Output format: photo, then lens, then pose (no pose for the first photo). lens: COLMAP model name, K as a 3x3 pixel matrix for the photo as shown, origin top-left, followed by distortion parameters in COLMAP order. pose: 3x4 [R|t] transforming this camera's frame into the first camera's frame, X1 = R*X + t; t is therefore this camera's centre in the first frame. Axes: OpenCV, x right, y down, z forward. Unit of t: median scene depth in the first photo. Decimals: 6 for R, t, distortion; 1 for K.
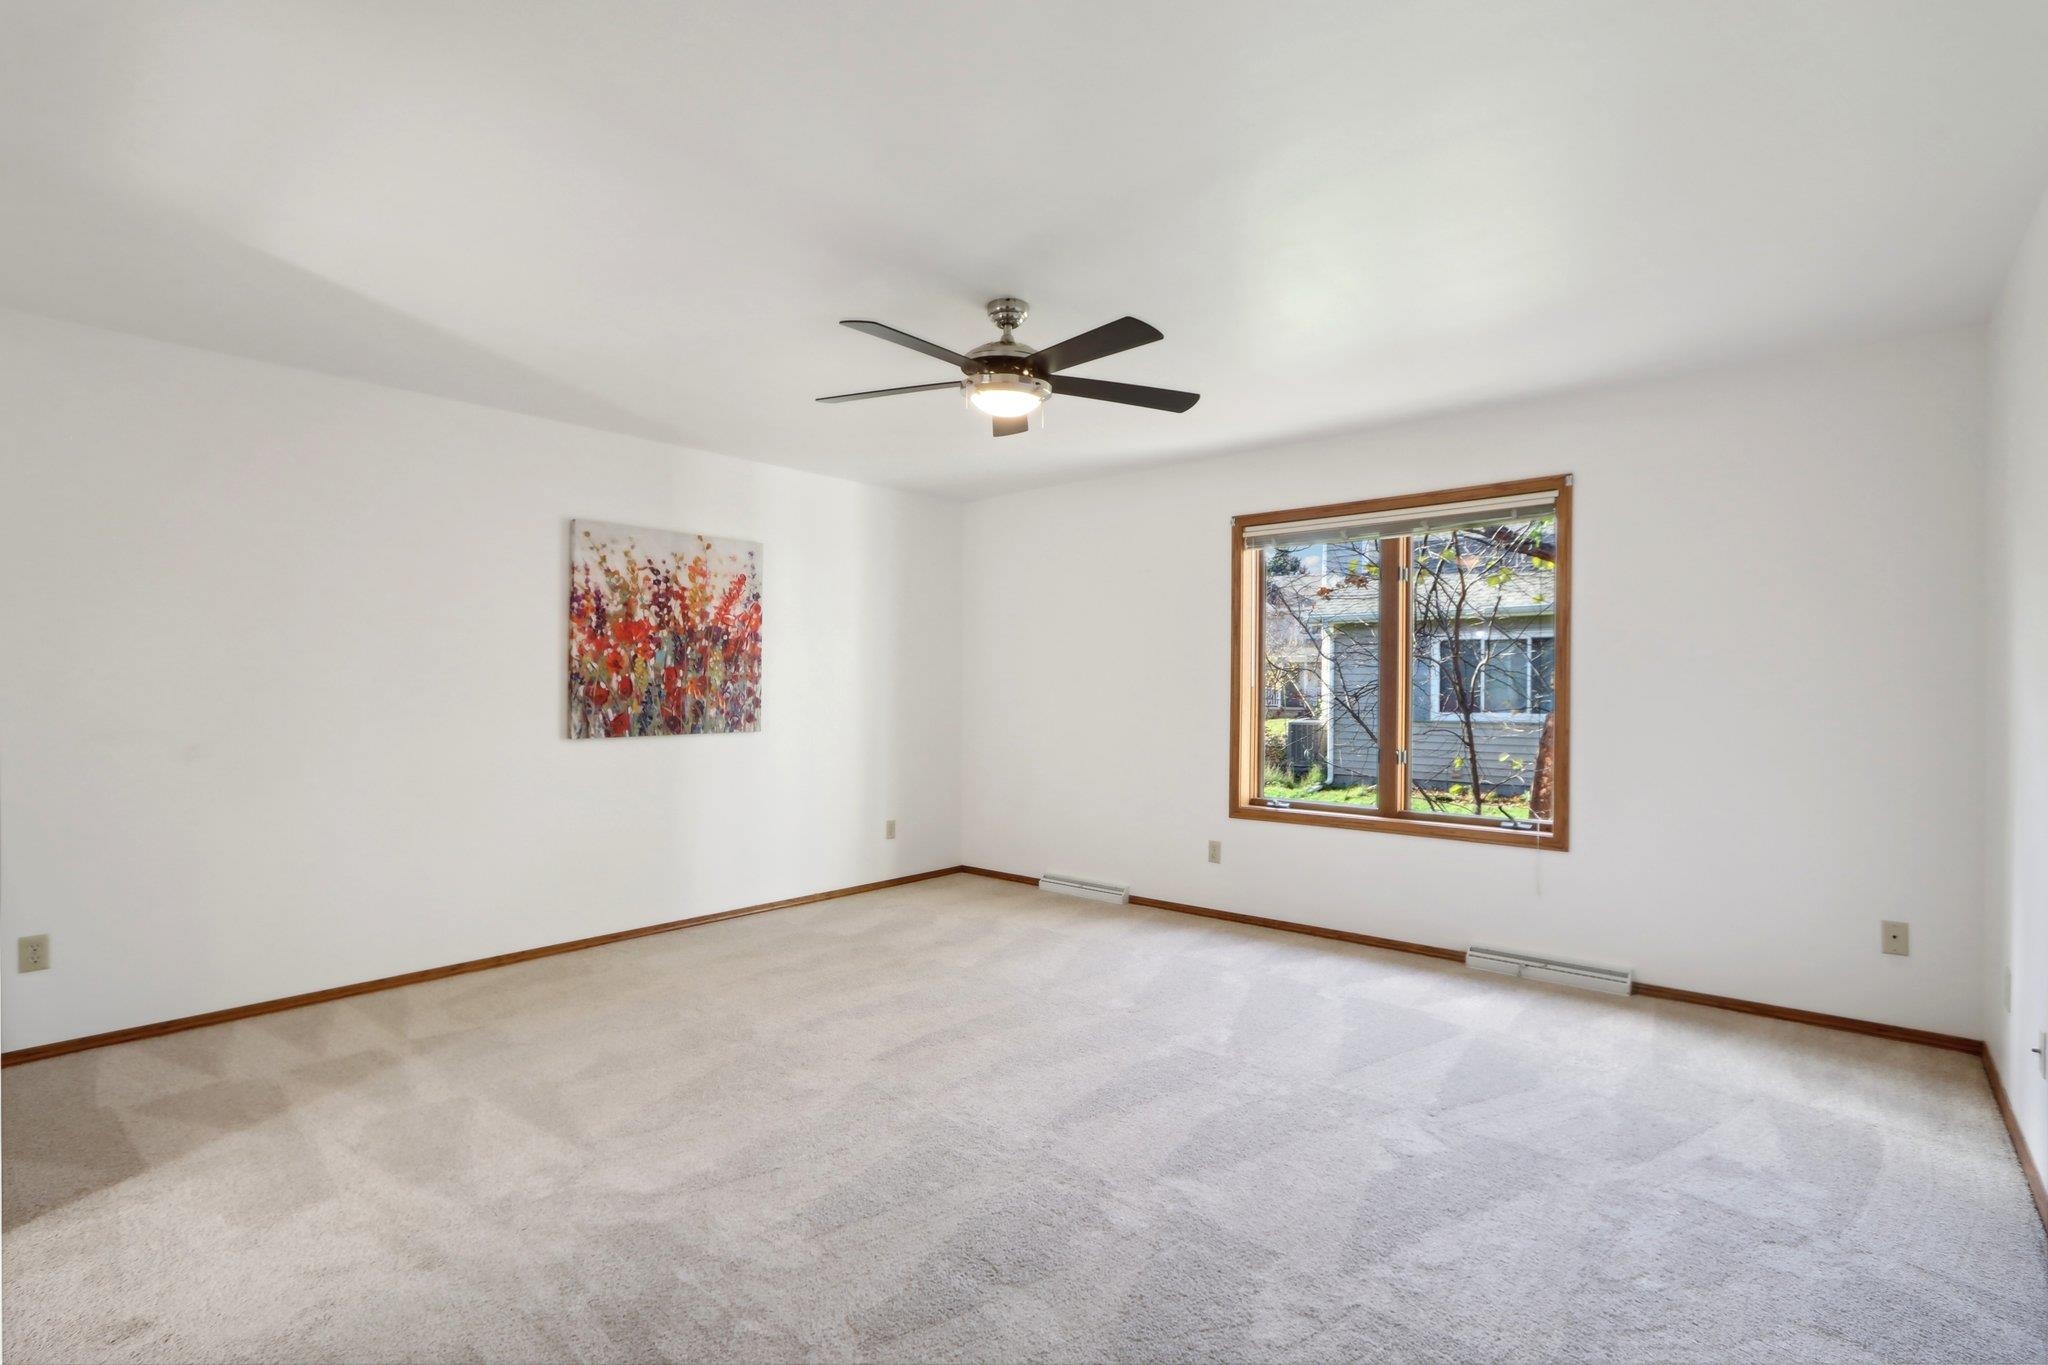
lens RADIAL K [[949.9, 0, 1012.5], [0, 949.9, 689.0], [0, 0, 1]] dist [-0.014603, 0.001352]
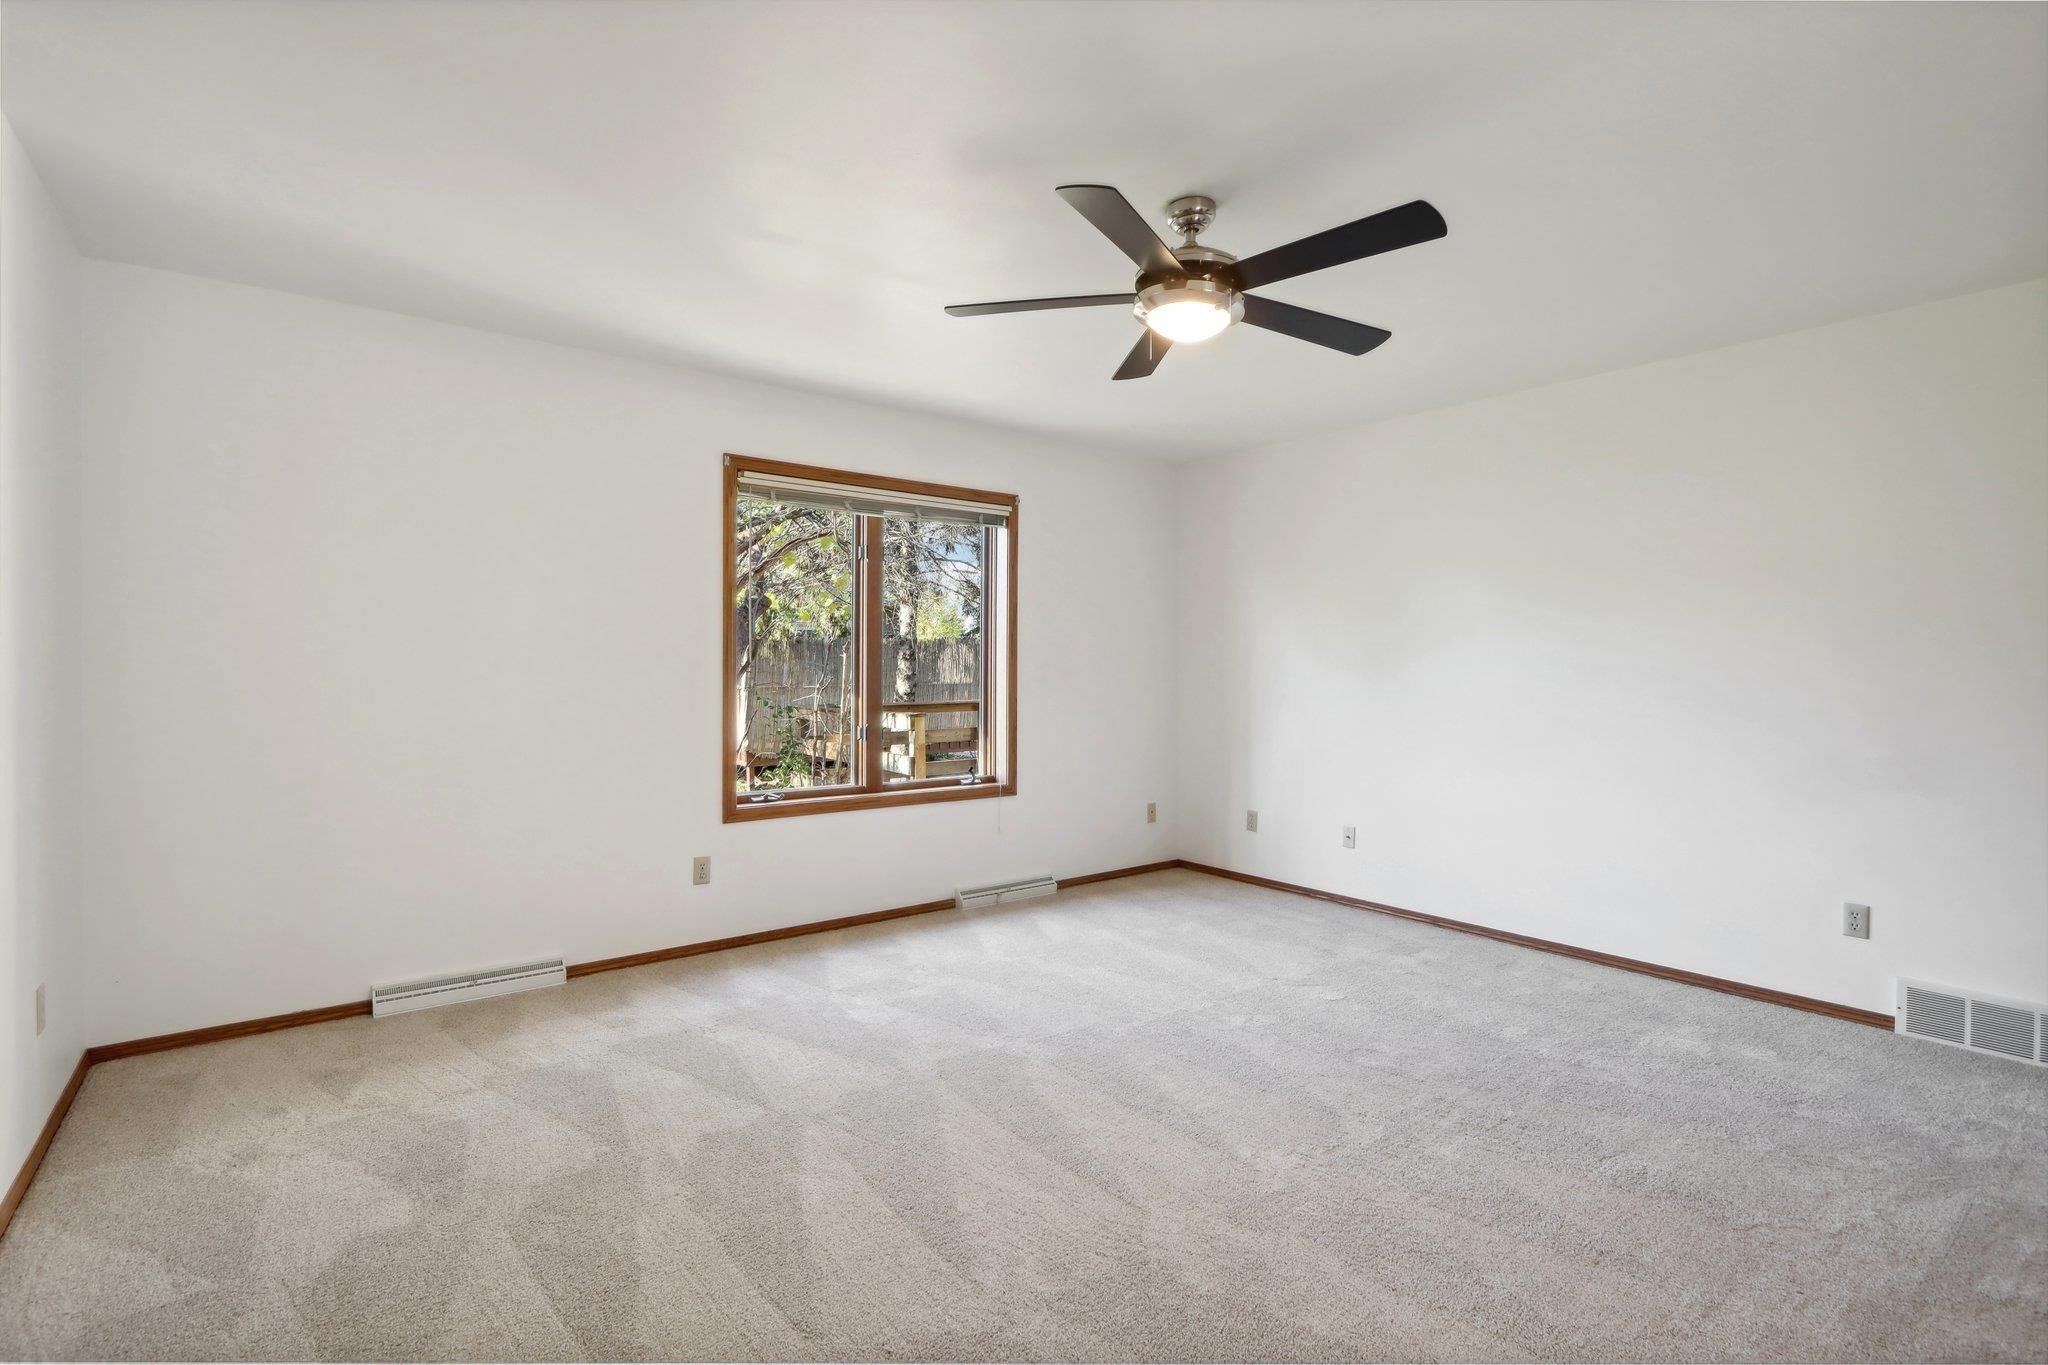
lens RADIAL K [[946.7, 0, 1017.4], [0, 946.7, 681.8], [0, 0, 1]] dist [-0.013883, 0.002710]
pose [[0.188922, -0.015916, 0.981863, -0.546587], [-0.002929, 0.999855, 0.016771, -0.000416], [-0.981988, -0.006044, 0.188848, 0.633725]]
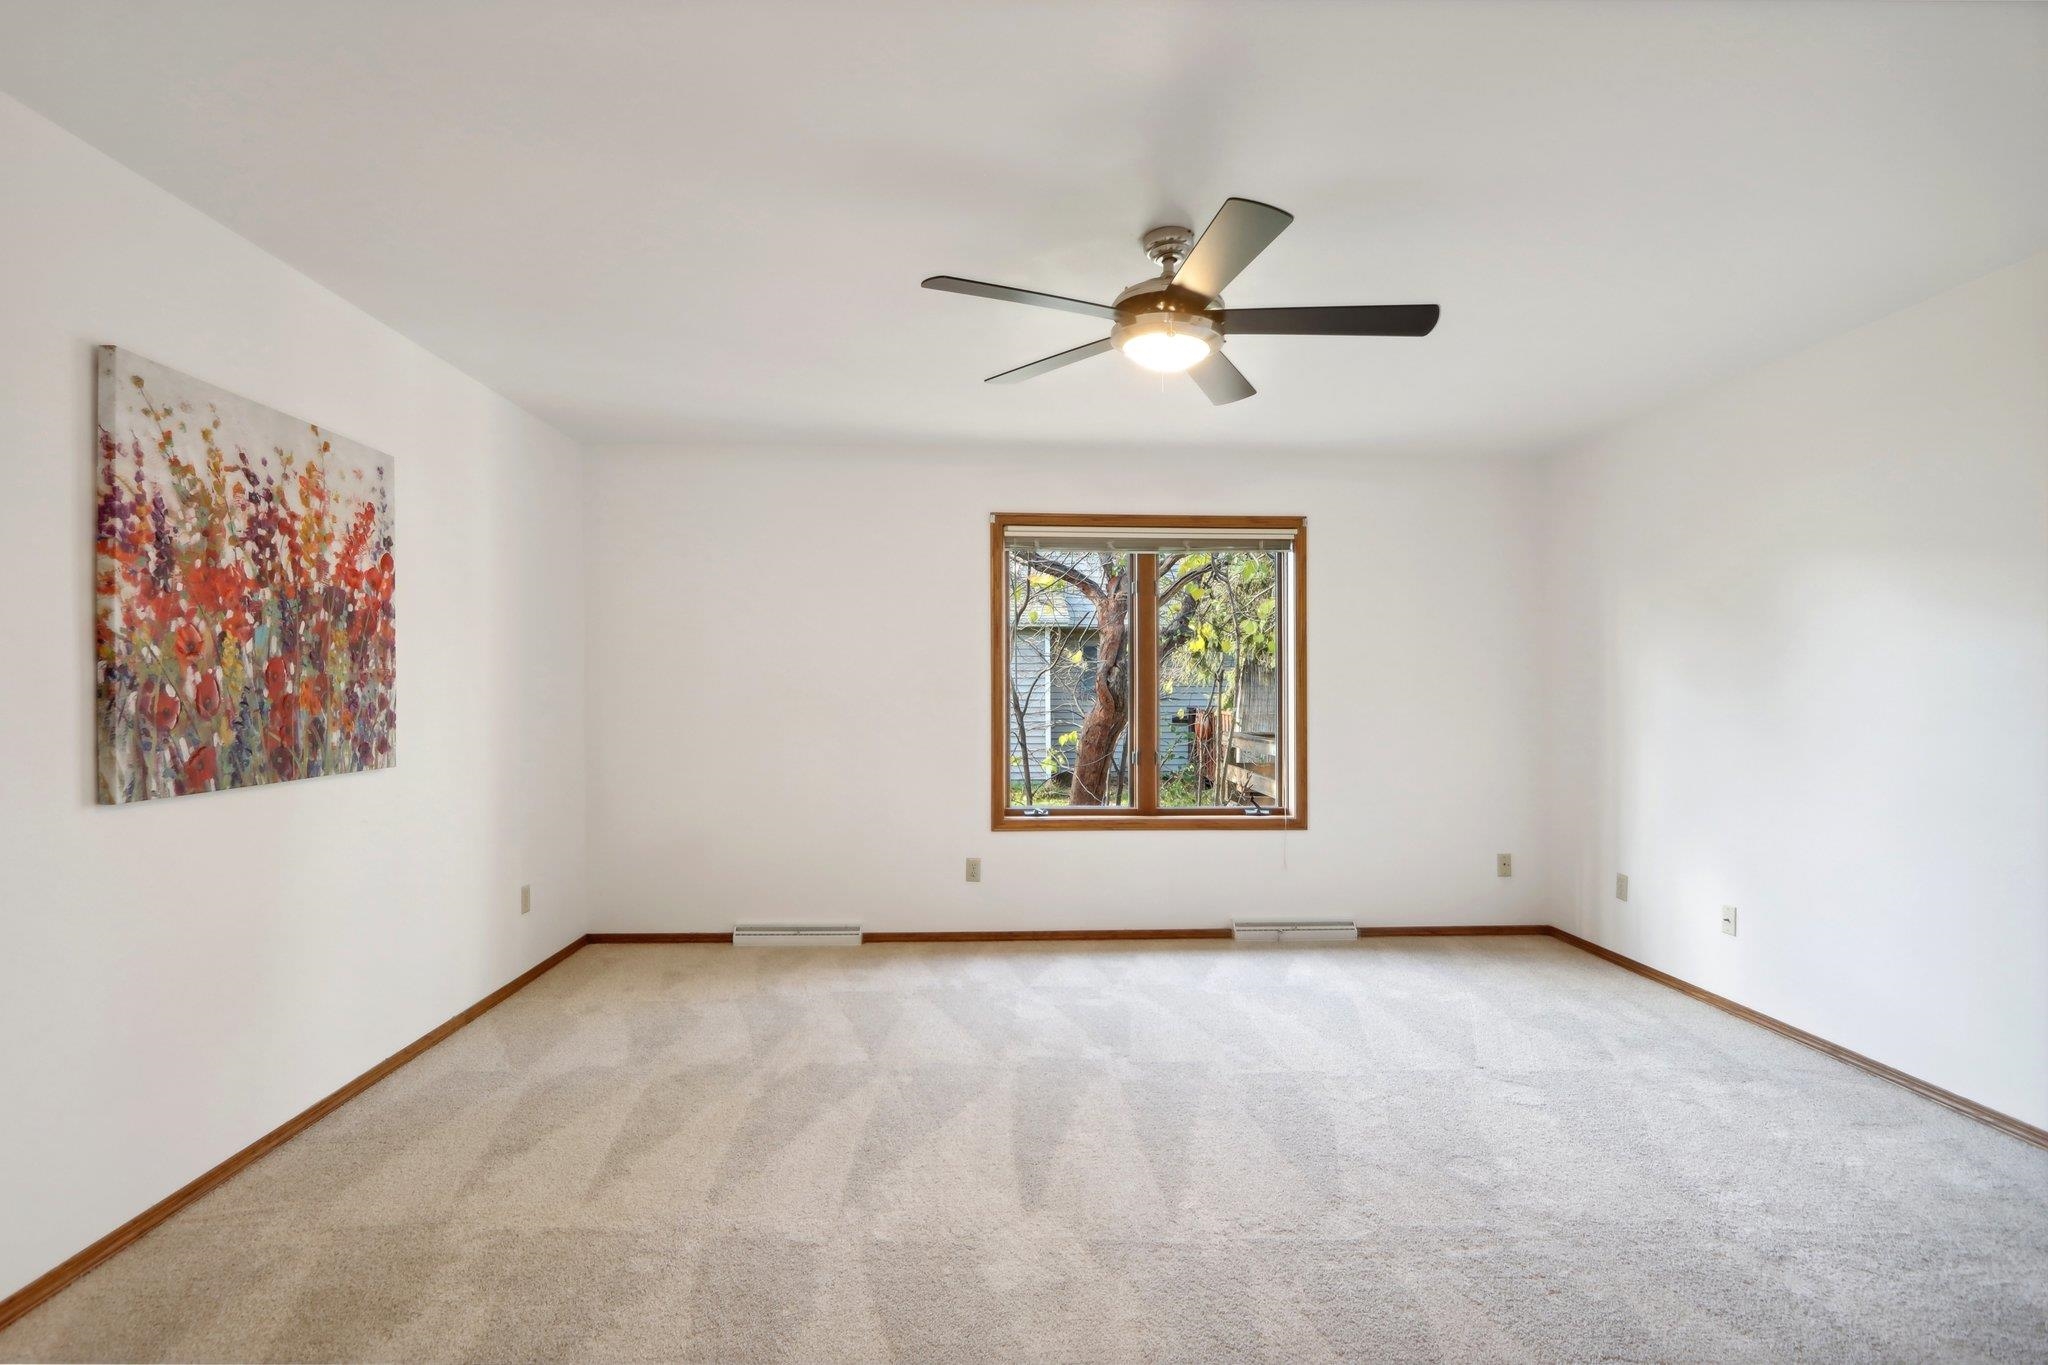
lens RADIAL K [[949.9, 0, 1012.5], [0, 949.9, 689.0], [0, 0, 1]] dist [-0.014603, 0.001352]
pose [[0.720931, 0.001713, 0.693005, -0.434255], [-0.000054, 0.999997, -0.002415, -0.003725], [-0.693007, 0.001703, 0.720929, 0.321723]]
